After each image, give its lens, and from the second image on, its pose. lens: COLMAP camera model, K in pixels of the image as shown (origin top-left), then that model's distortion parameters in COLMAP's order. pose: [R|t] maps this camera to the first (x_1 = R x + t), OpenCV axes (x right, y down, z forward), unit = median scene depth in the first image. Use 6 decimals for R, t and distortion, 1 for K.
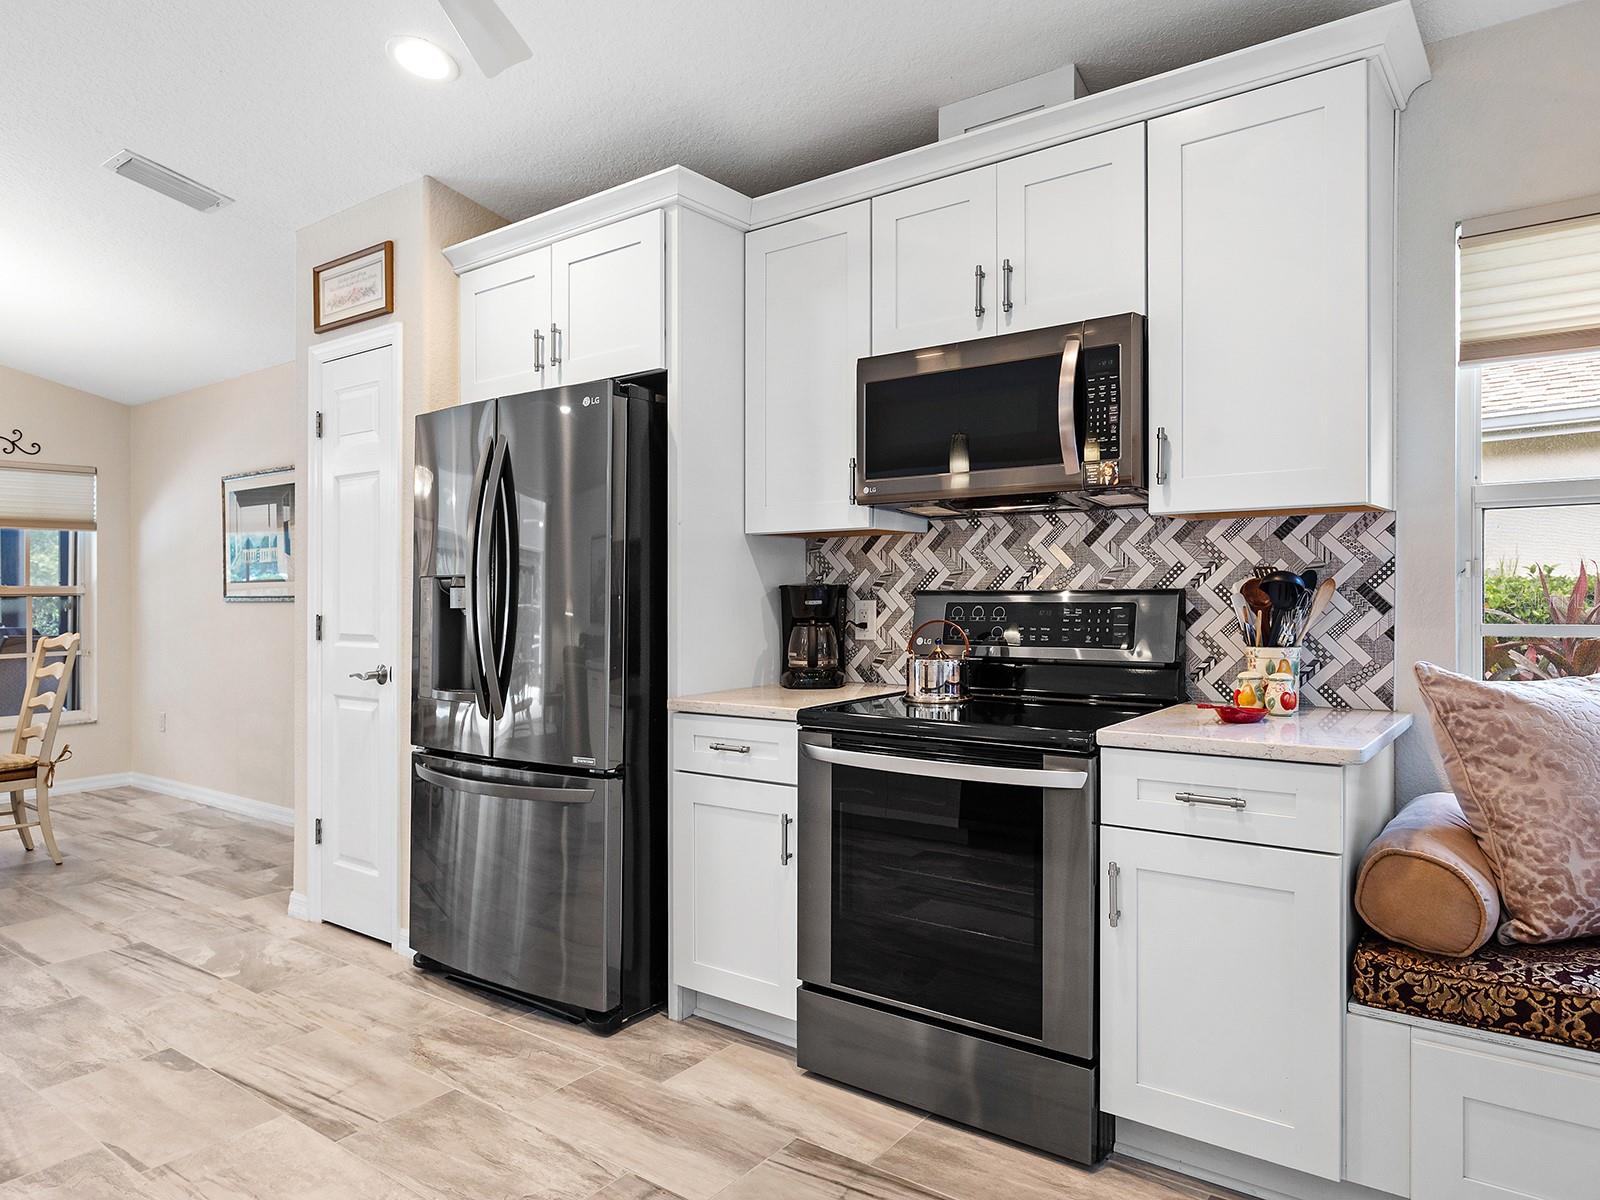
lens RADIAL K [[1030.1, 0, 805.8], [0, 1030.1, 592.2], [0, 0, 1]] dist [-0.000422, 0.000705]
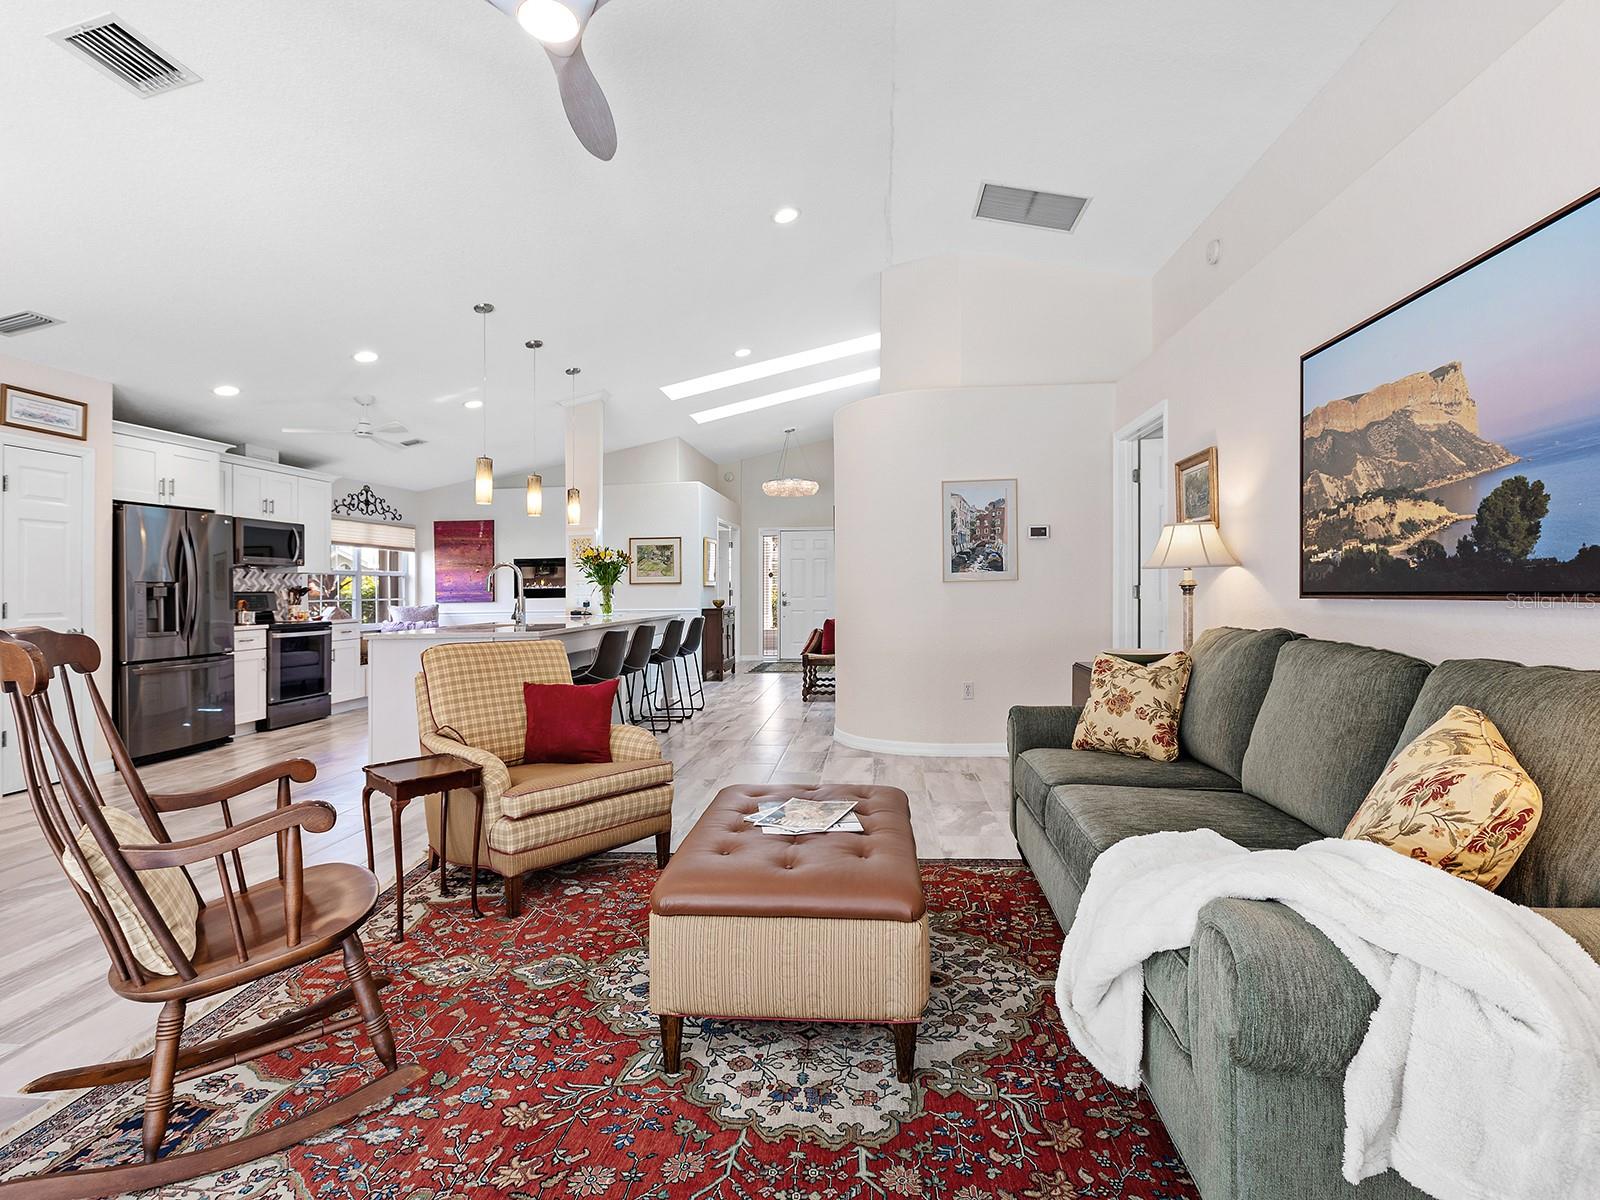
lens RADIAL K [[814.6, 0, 812.4], [0, 814.6, 585.1], [0, 0, 1]] dist [0.000151, -0.000127]
pose [[-0.520563, 0.024261, 0.853479, -3.048296], [0.025790, 0.999587, -0.012684, 0.060073], [-0.853434, 0.015408, -0.520973, 0.817747]]
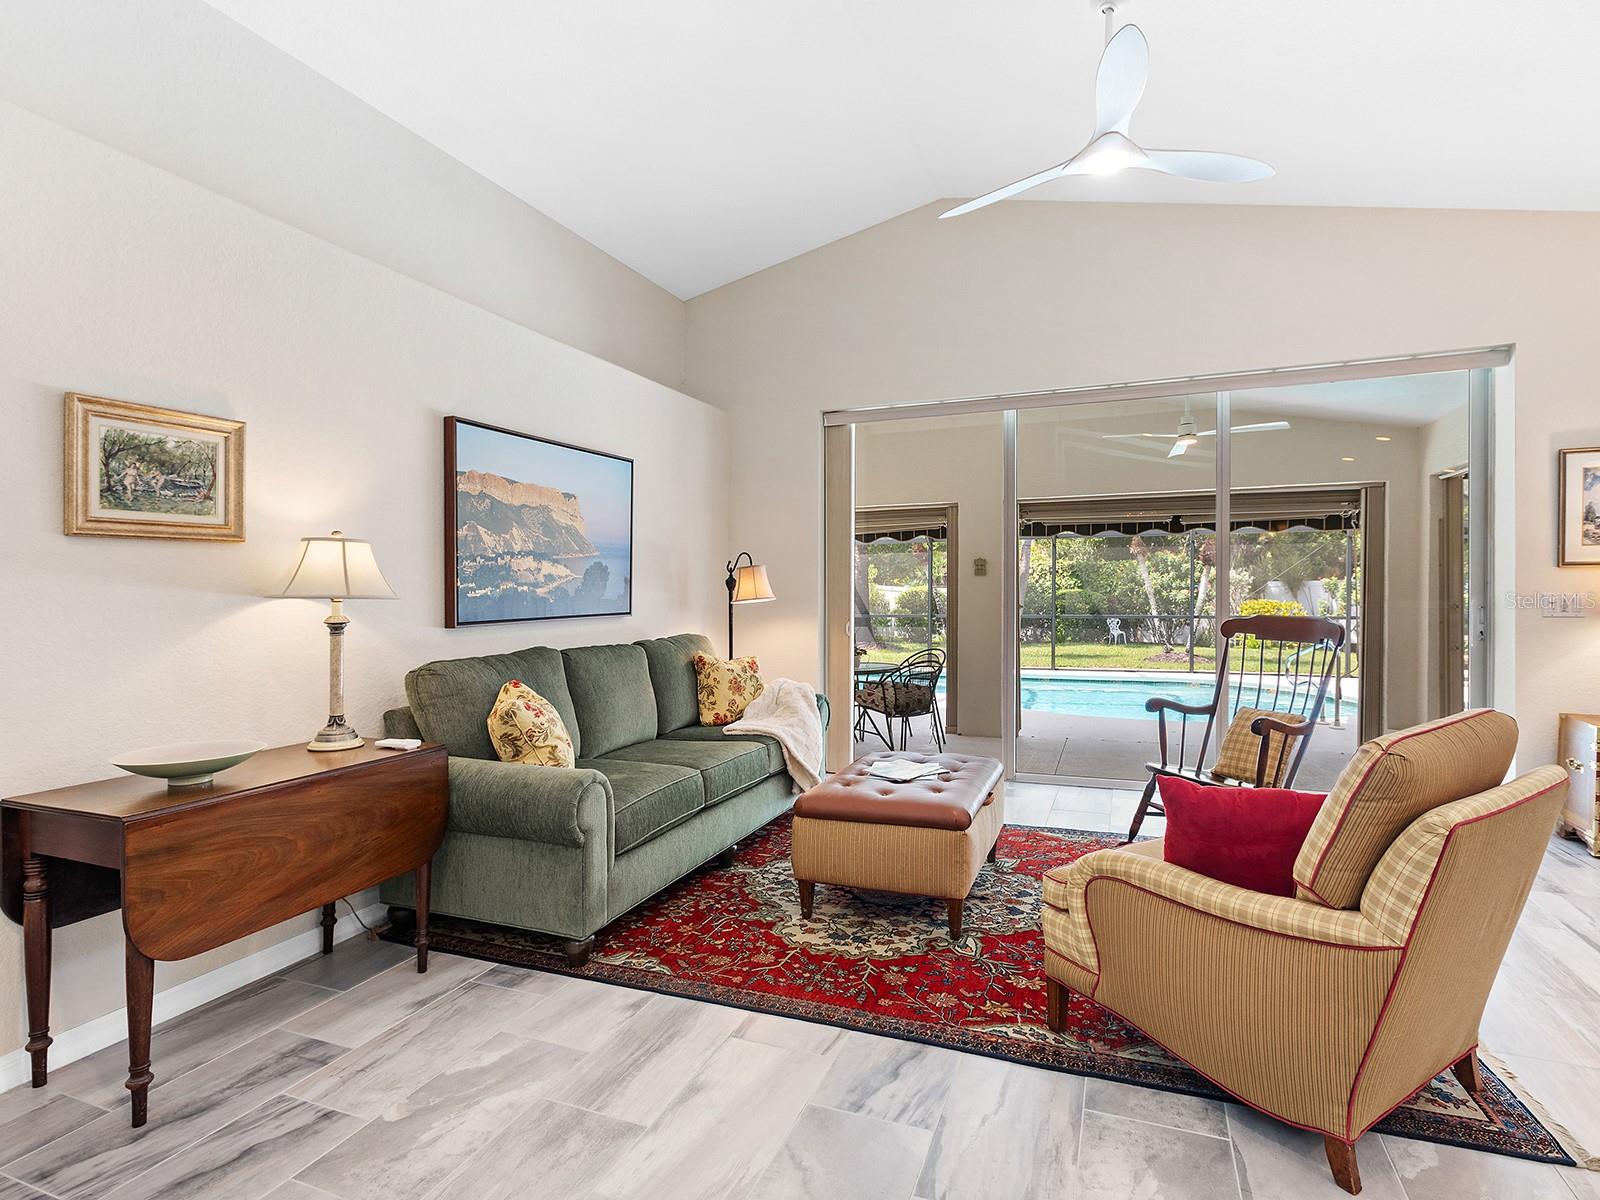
lens RADIAL K [[814.6, 0, 815.9], [0, 814.6, 589.1], [0, 0, 1]] dist [0.000151, -0.000127]
pose [[0.259371, 0.009958, -0.965727, -1.169099], [0.001416, 0.999942, 0.010691, 0.011156], [0.965777, -0.004141, 0.259341, -0.059329]]
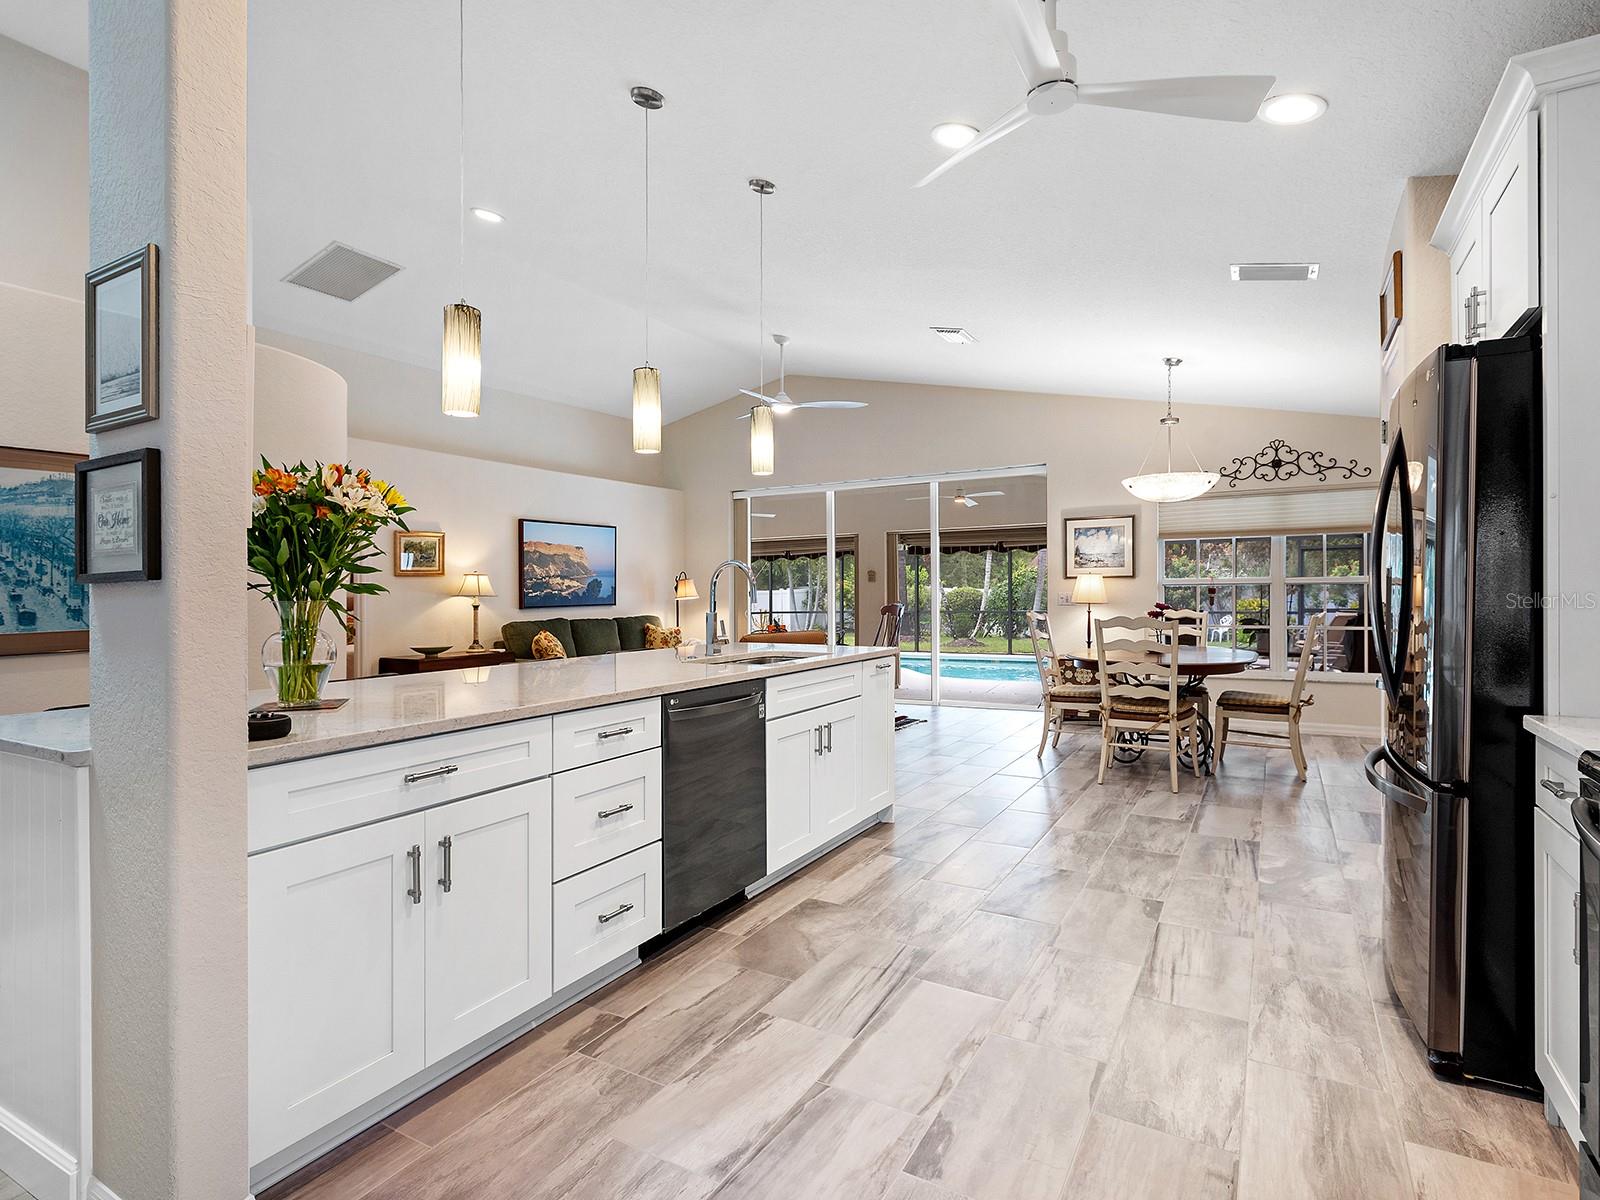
lens RADIAL K [[814.6, 0, 812.2], [0, 814.6, 589.0], [0, 0, 1]] dist [0.000151, -0.000127]
pose [[0.124320, 0.007714, -0.992212, 0.453535], [0.006757, 0.999940, 0.008621, -0.007092], [0.992219, -0.007776, 0.124260, 0.381581]]
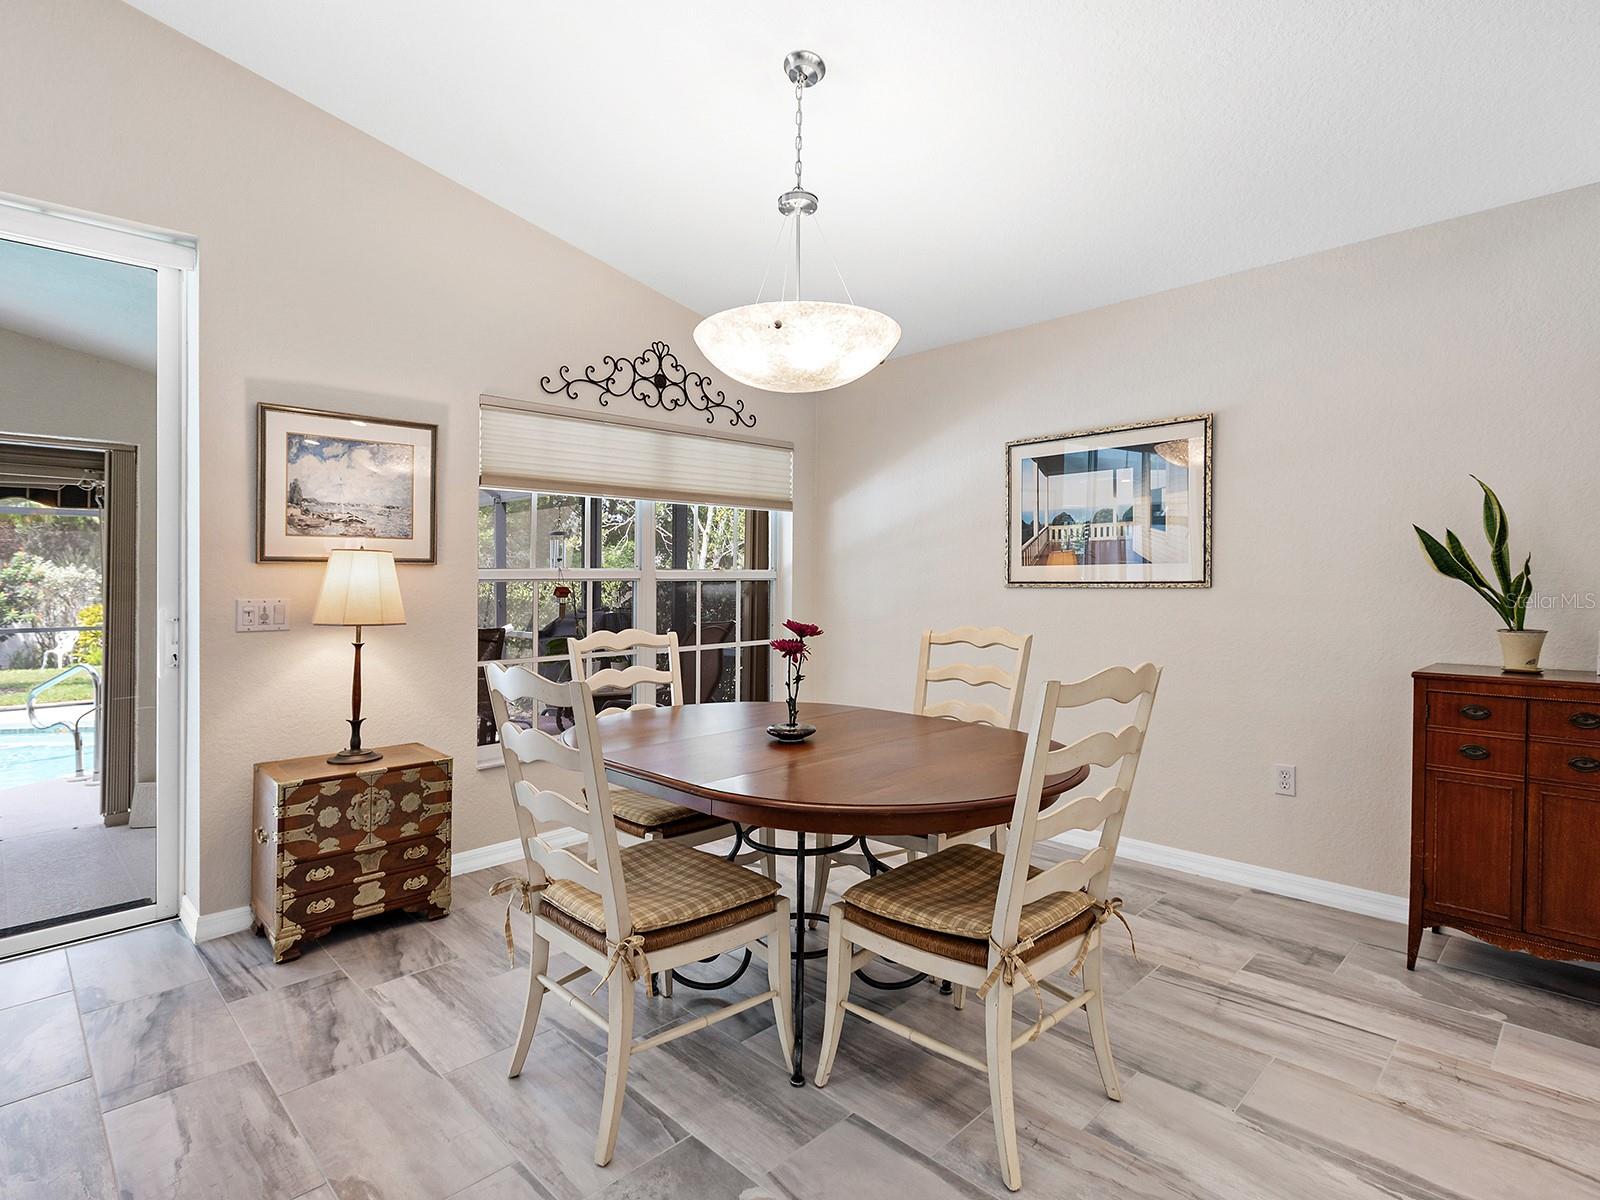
lens RADIAL K [[814.6, 0, 802.4], [0, 814.6, 590.0], [0, 0, 1]] dist [0.000151, -0.000127]
pose [[0.988888, 0.005386, -0.148564, -1.366693], [-0.003713, 0.999927, 0.011538, 0.009217], [0.148615, -0.010858, 0.988835, 0.649365]]
